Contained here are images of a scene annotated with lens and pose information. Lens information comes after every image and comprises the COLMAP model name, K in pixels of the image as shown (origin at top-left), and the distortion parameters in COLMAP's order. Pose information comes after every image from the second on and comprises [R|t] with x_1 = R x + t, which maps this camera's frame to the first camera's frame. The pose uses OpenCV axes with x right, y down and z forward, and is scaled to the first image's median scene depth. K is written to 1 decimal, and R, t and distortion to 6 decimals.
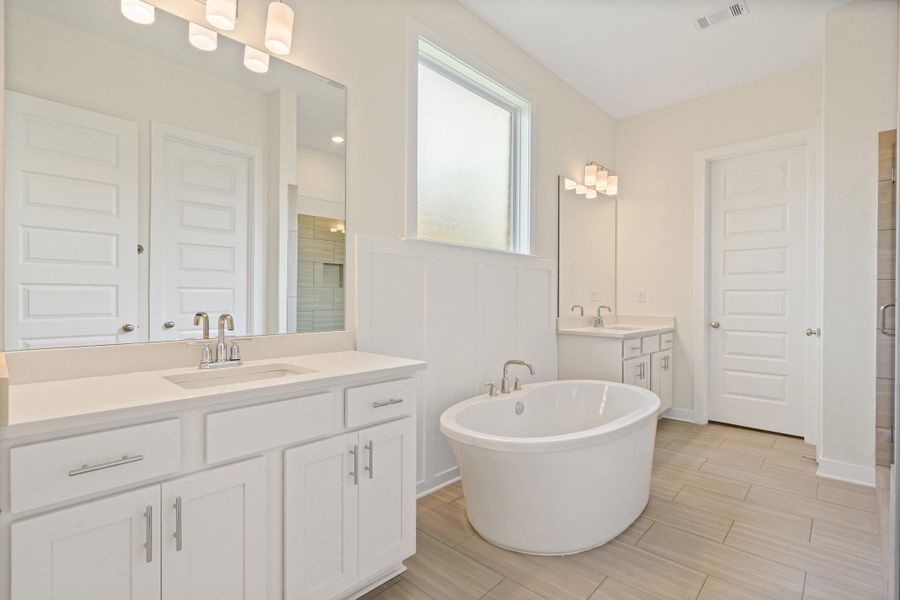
lens RADIAL K [[413.1, 0, 450.0], [0, 413.1, 300.0], [0, 0, 1]] dist [-0.009435, 0.000151]
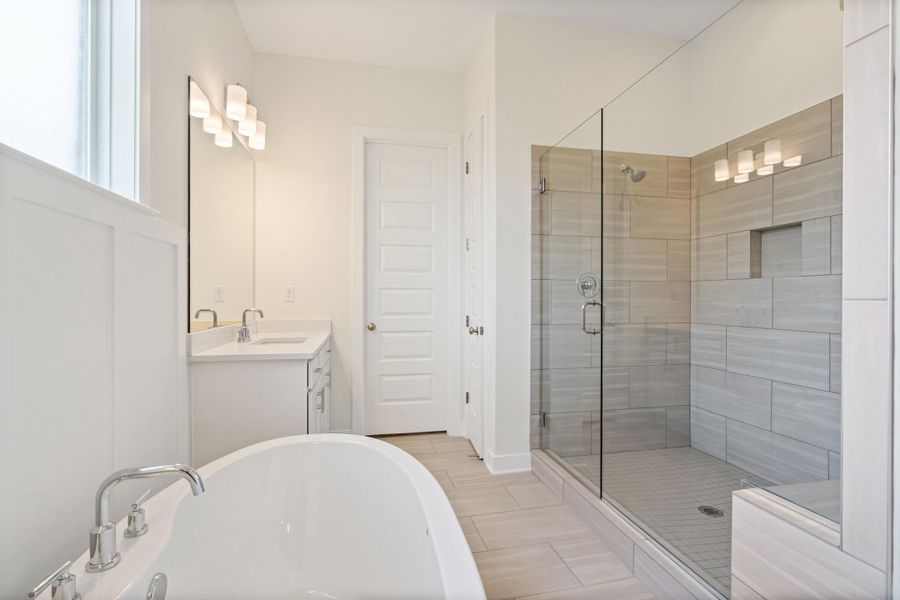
lens RADIAL K [[413.1, 0, 450.0], [0, 413.1, 300.0], [0, 0, 1]] dist [-0.009435, 0.000151]
pose [[0.577685, -0.007881, 0.816222, 0.014967], [0.006477, 0.999966, 0.005071, -0.001825], [-0.816234, 0.002358, 0.577717, 0.393239]]
